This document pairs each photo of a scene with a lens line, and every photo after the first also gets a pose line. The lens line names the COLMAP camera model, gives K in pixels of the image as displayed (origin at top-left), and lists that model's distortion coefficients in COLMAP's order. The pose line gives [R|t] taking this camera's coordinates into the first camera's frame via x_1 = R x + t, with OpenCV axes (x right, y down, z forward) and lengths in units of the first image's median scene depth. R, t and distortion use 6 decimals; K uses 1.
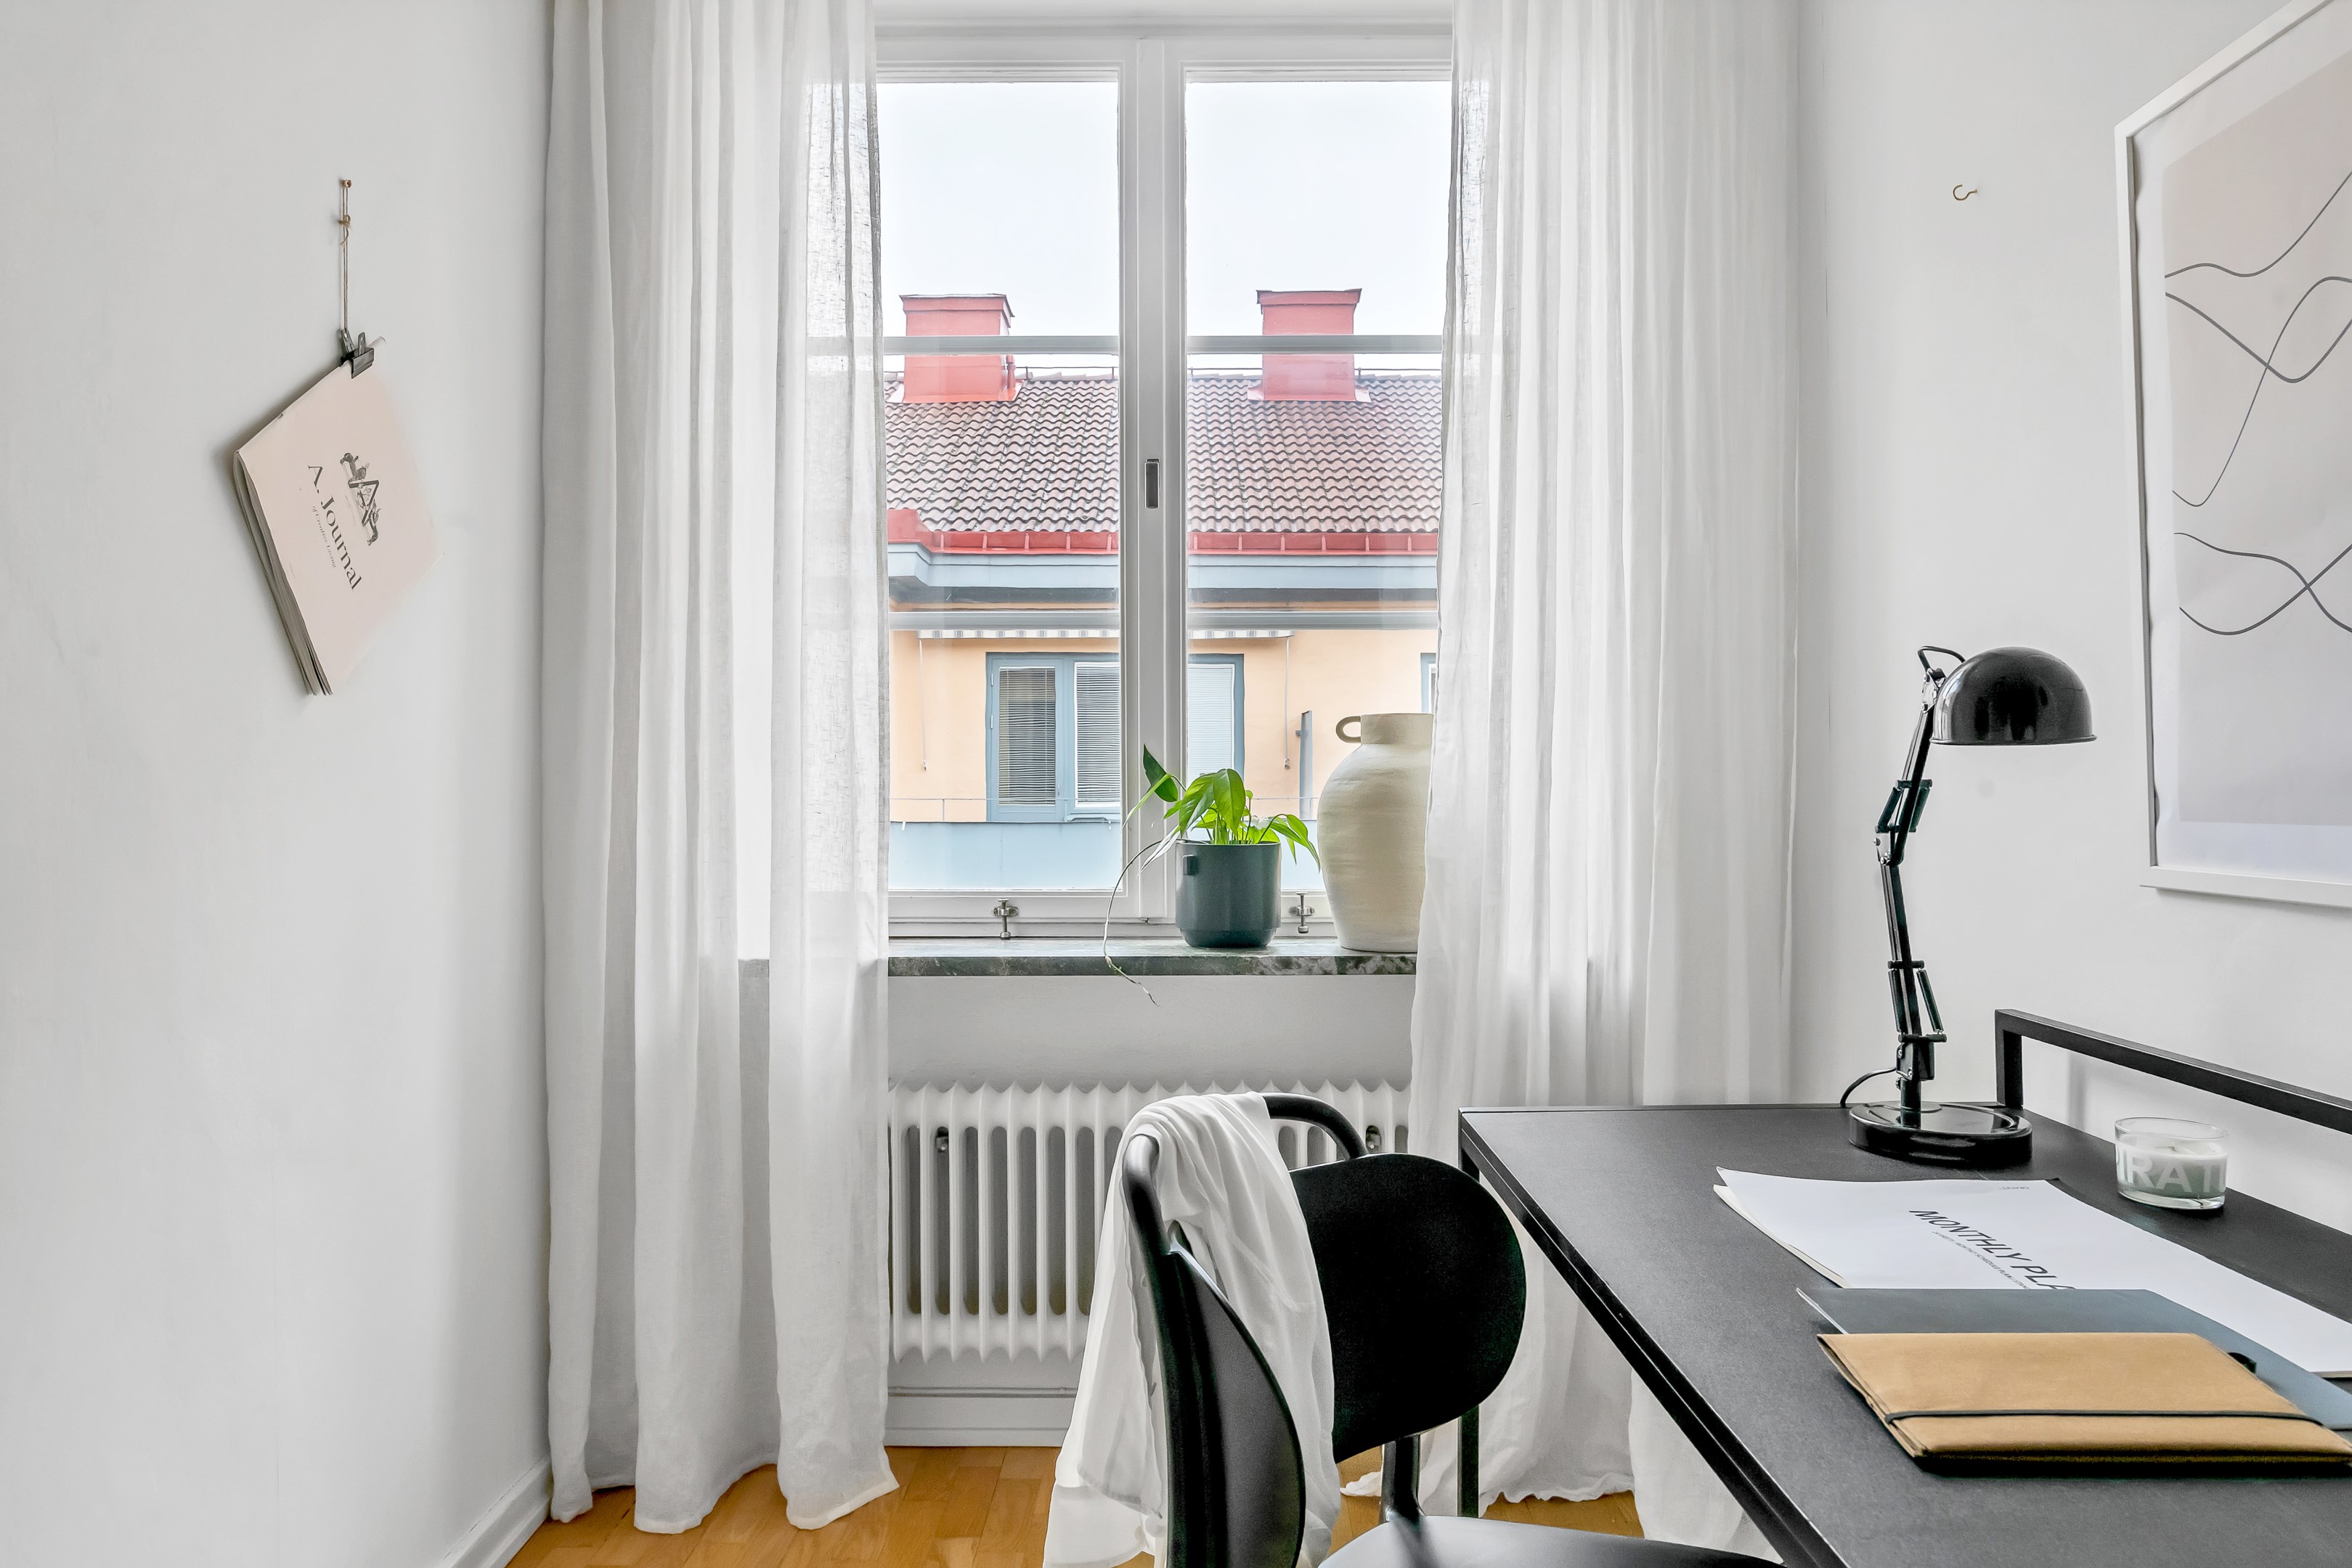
lens RADIAL K [[1690.6, 0, 1176.0], [0, 1690.6, 784.0], [0, 0, 1]] dist [-0.000877, 0.001465]
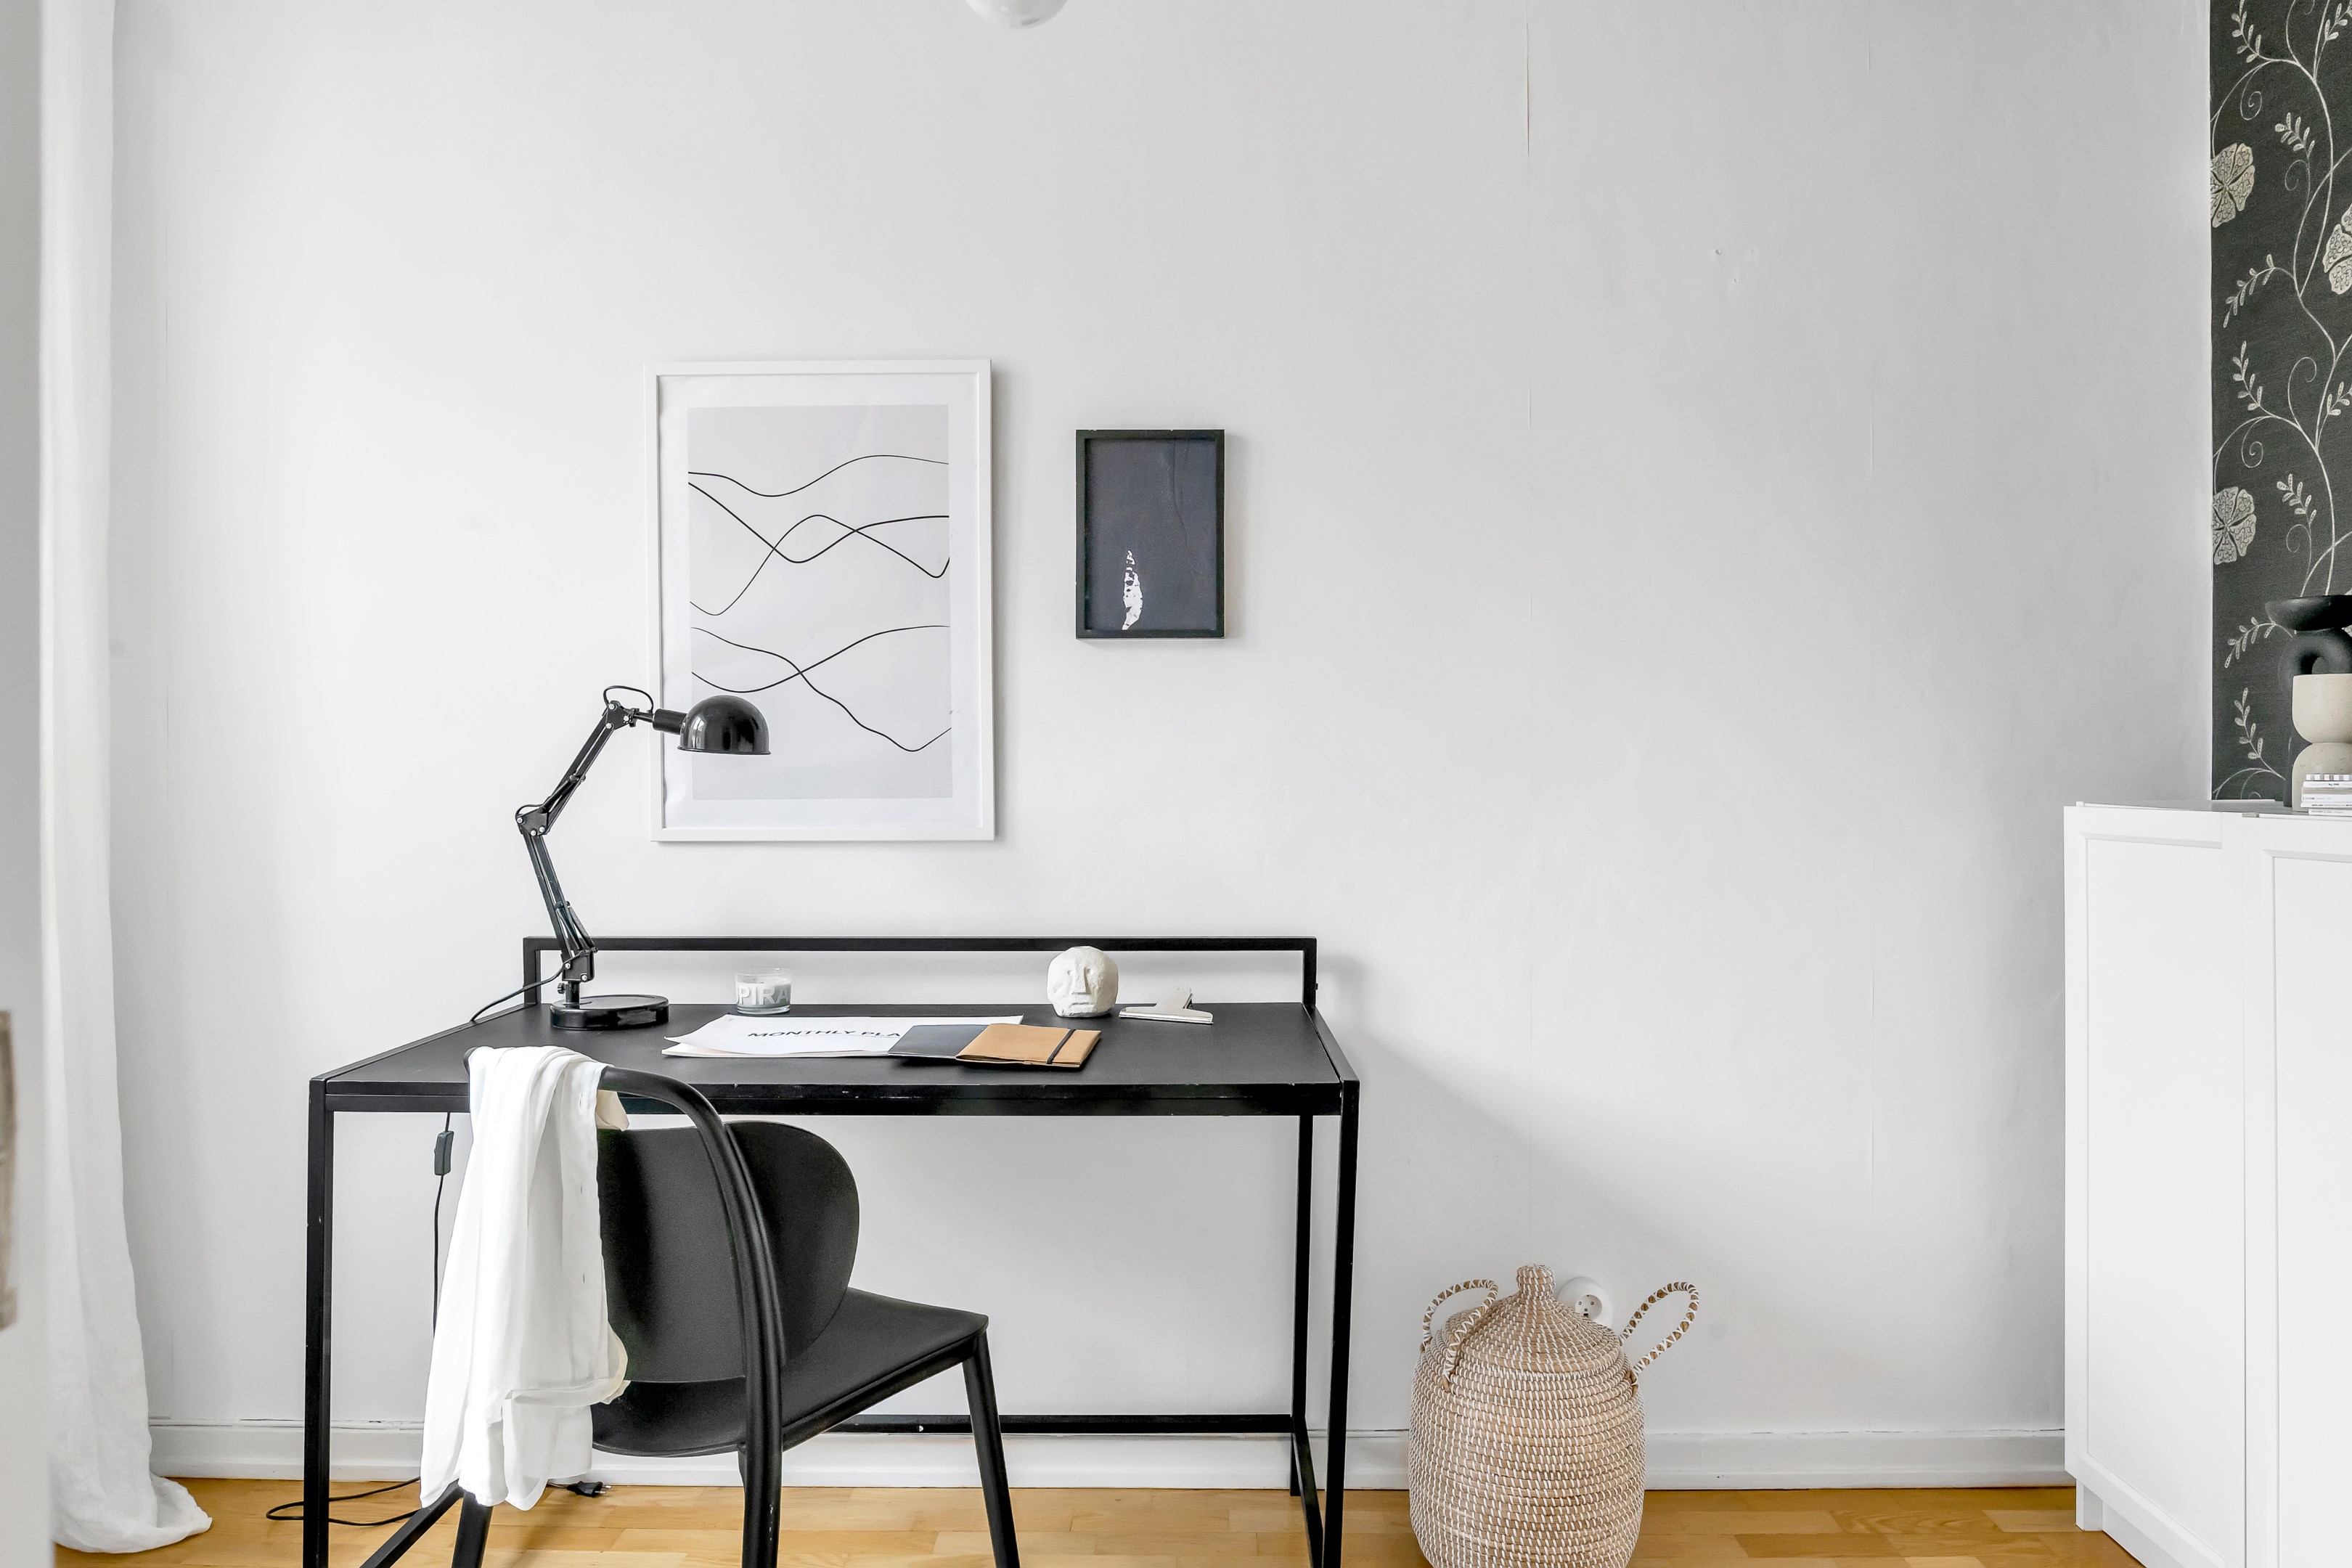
lens RADIAL K [[1690.8, 0, 1176.0], [0, 1690.8, 784.0], [0, 0, 1]] dist [-0.000877, 0.001465]
pose [[0.013753, -0.012071, 0.999833, -1.046648], [-0.003807, 0.999919, 0.012124, -0.015498], [-0.999898, -0.003973, 0.013706, 0.483787]]
